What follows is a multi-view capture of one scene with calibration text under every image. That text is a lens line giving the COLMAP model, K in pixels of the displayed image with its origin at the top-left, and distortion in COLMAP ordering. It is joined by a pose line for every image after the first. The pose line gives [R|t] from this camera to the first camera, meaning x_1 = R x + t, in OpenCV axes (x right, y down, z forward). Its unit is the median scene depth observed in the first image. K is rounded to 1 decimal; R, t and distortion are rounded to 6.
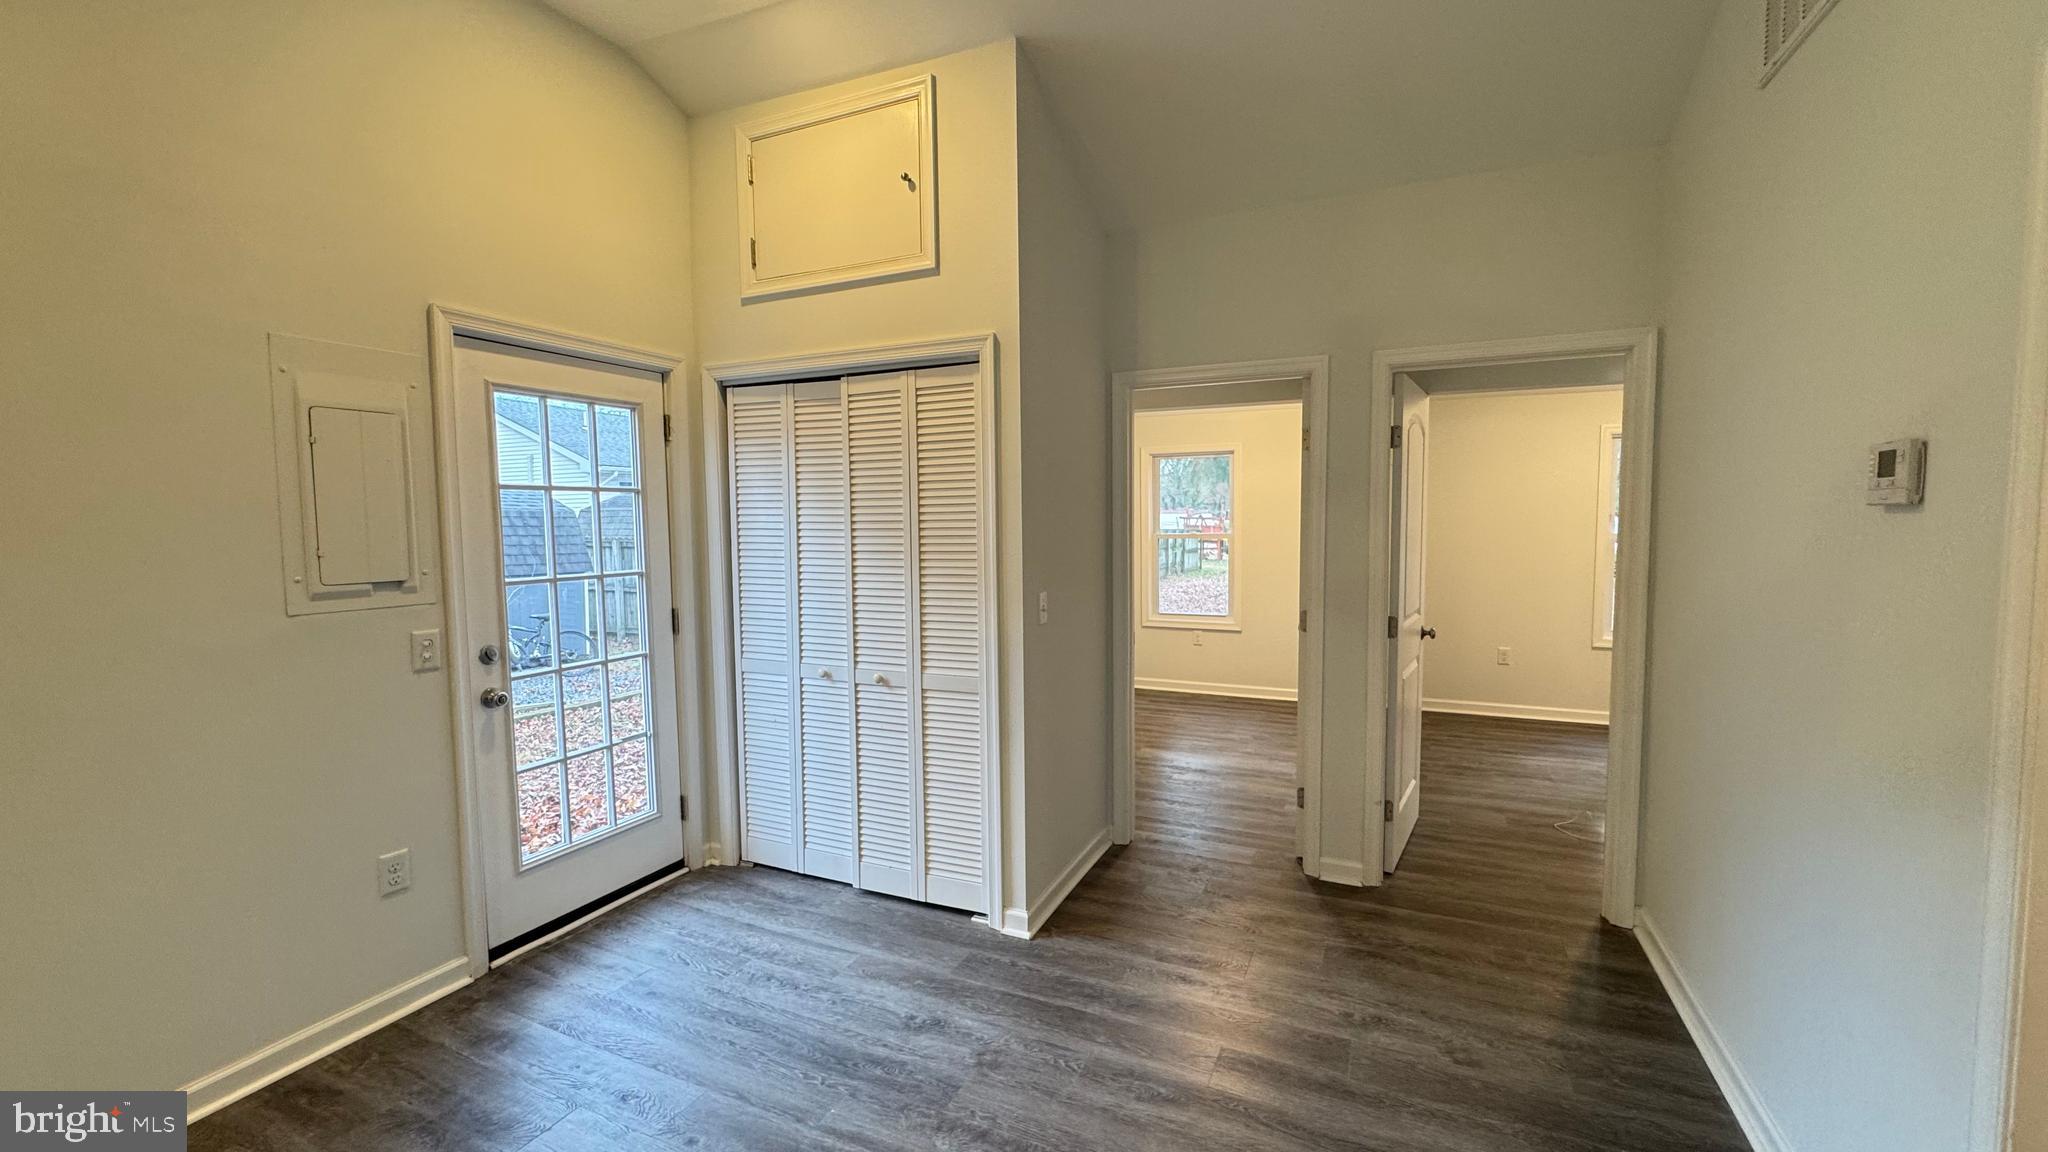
lens RADIAL K [[815.8, 0, 1025.2], [0, 815.8, 570.6], [0, 0, 1]] dist [-0.010424, -0.000364]
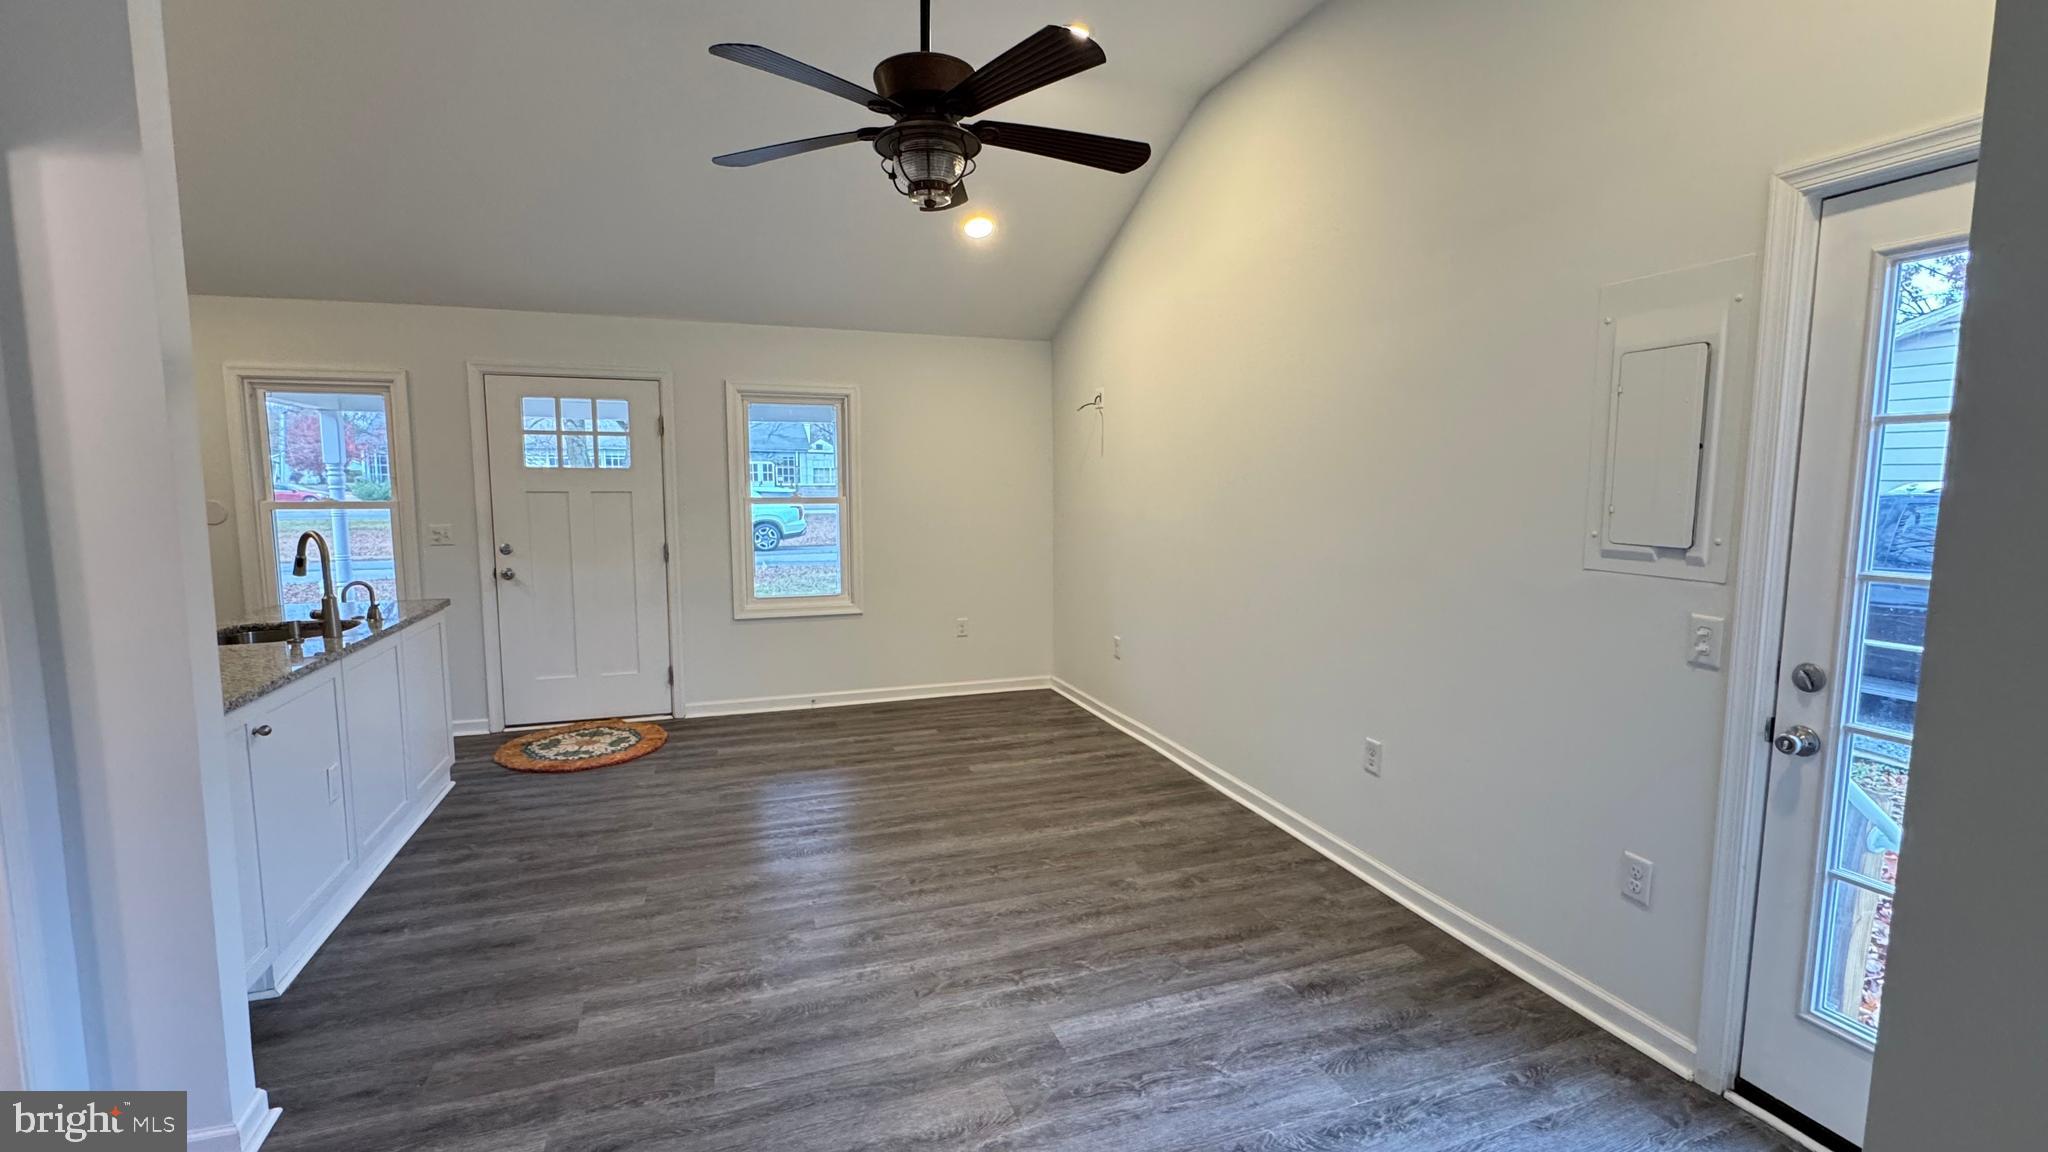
lens RADIAL K [[896.5, 0, 1023.9], [0, 896.5, 579.8], [0, 0, 1]] dist [-0.002486, -0.000660]
pose [[-0.713356, 0.089012, -0.695126, 0.306164], [-0.040329, 0.985043, 0.167523, -0.073351], [0.699640, 0.147538, -0.699097, 1.057929]]
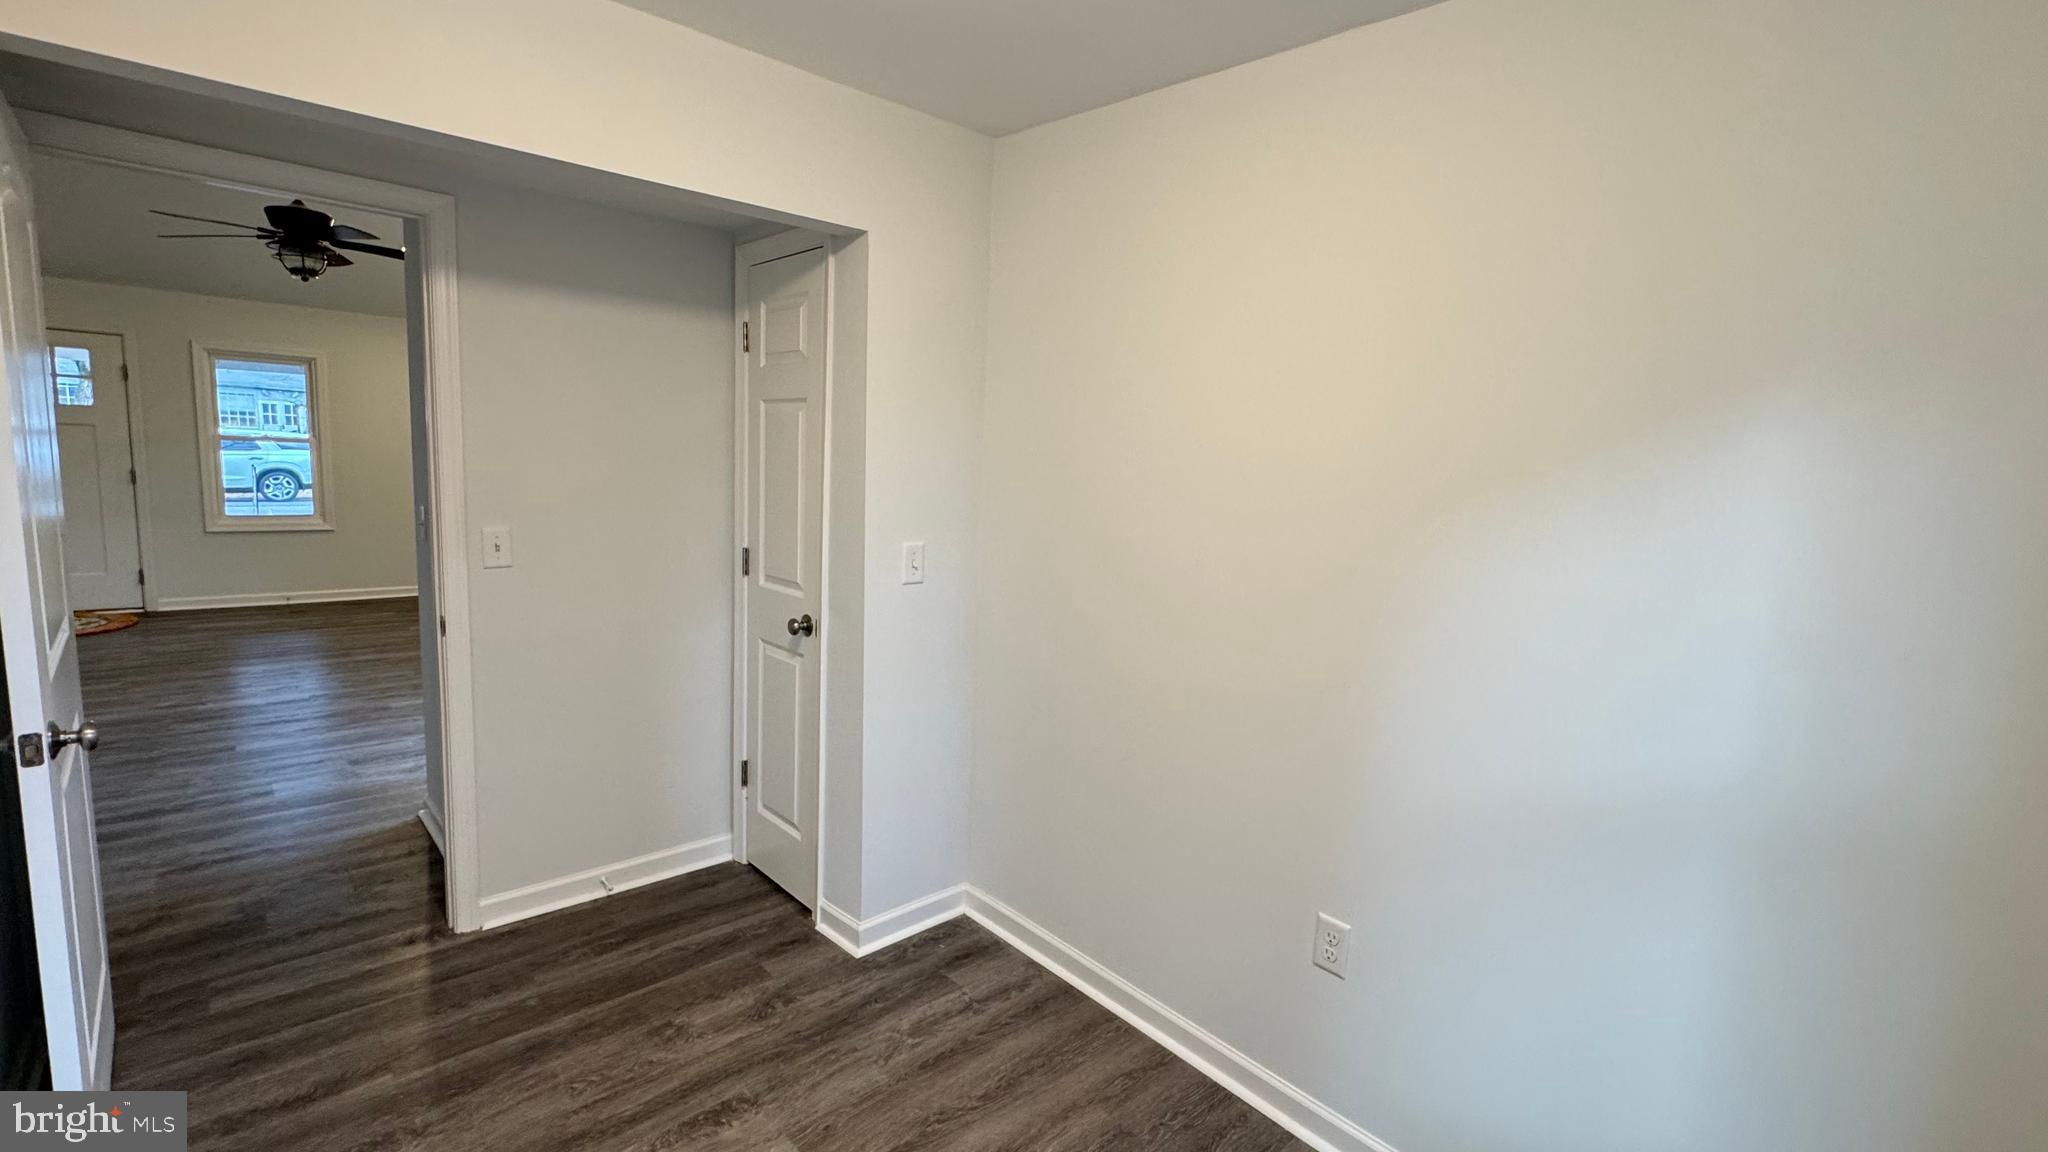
lens RADIAL K [[896.5, 0, 1023.0], [0, 896.5, 578.8], [0, 0, 1]] dist [-0.002486, -0.000660]
pose [[-0.386406, 0.119781, -0.914518, 0.824728], [-0.103273, 0.979677, 0.171951, -0.166619], [0.916529, 0.160888, -0.366183, 2.300382]]
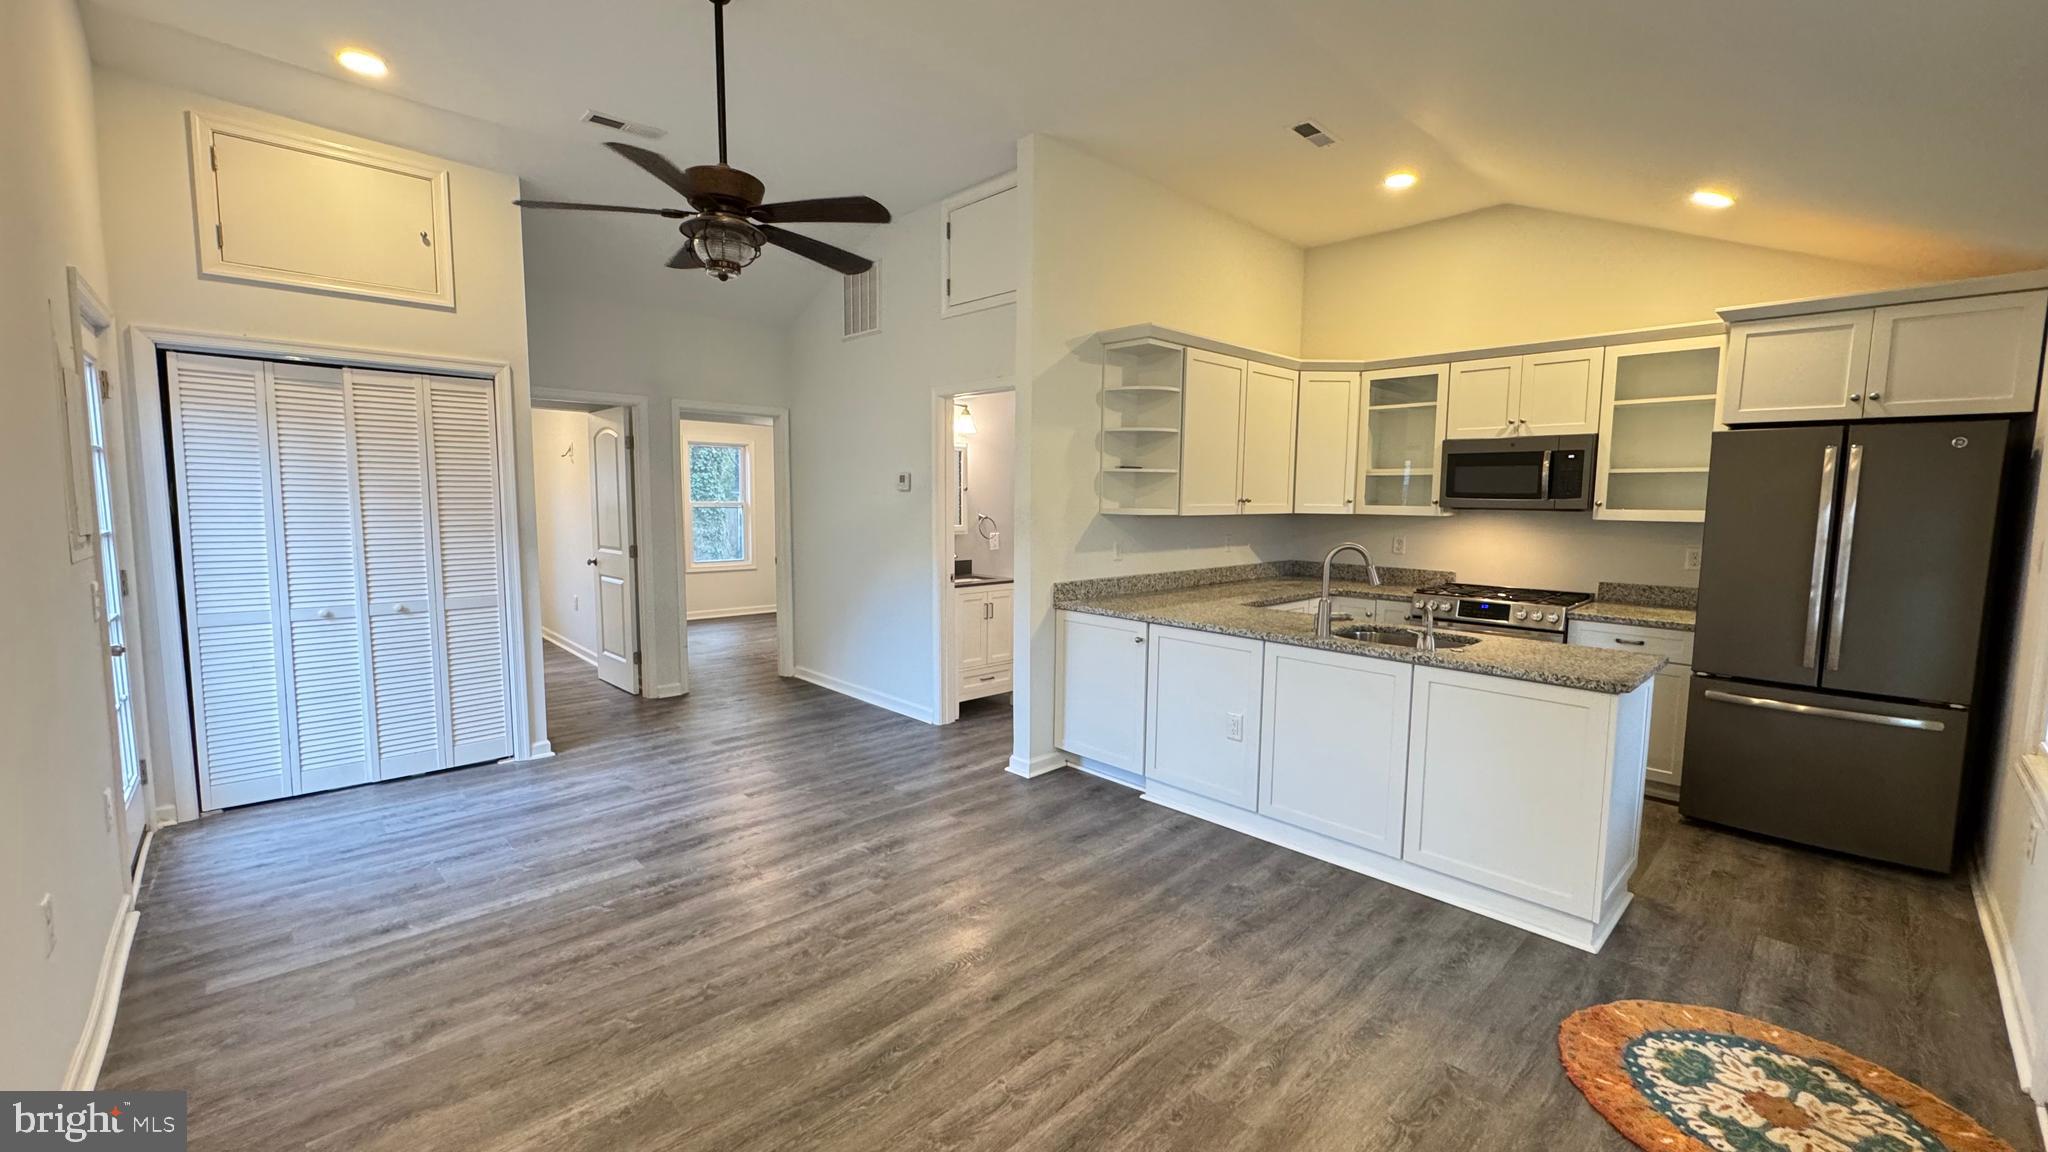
lens RADIAL K [[815.8, 0, 1024.8], [0, 815.8, 574.8], [0, 0, 1]] dist [-0.010424, -0.000364]
pose [[0.363661, -0.073619, 0.928618, -1.182248], [0.044910, 0.997099, 0.061461, 0.052258], [-0.930448, 0.019353, 0.365912, -0.462196]]
